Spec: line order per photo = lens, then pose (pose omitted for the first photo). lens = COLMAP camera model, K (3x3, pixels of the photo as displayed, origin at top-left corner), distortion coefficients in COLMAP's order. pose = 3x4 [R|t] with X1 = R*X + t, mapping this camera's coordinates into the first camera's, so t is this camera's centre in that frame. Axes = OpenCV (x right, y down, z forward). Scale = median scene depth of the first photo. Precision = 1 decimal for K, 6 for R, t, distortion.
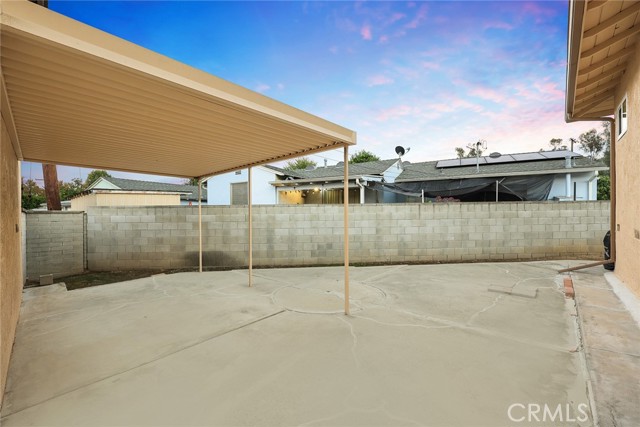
lens RADIAL K [[265.9, 0, 320.0], [0, 265.9, 213.5], [0, 0, 1]] dist [-0.001254, -0.000245]
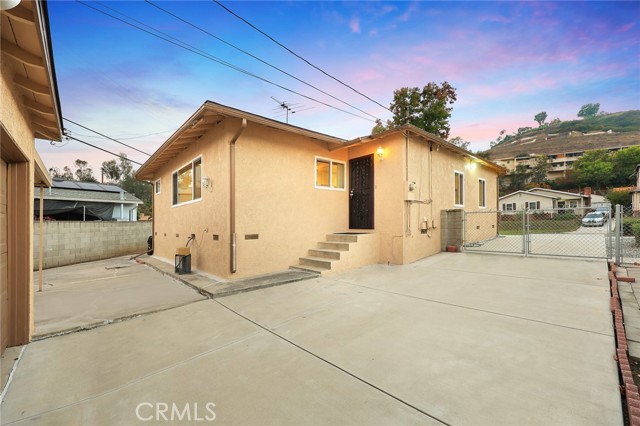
lens RADIAL K [[259.5, 0, 321.6], [0, 259.5, 216.2], [0, 0, 1]] dist [0.000950, 0.000072]
pose [[0.089249, 0.036477, 0.995341, -0.609835], [0.025379, 0.998921, -0.038884, 0.016495], [-0.995686, 0.028731, 0.088227, -0.386188]]
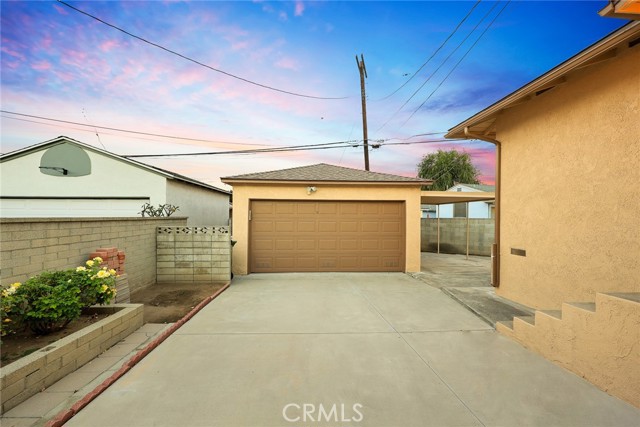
lens RADIAL K [[259.5, 0, 321.6], [0, 259.5, 216.7], [0, 0, 1]] dist [0.000950, 0.000072]
pose [[0.716835, 0.014306, -0.697096, 0.227705], [-0.016092, 0.999863, 0.003971, -0.034345], [0.697057, 0.008371, 0.716966, -0.857008]]
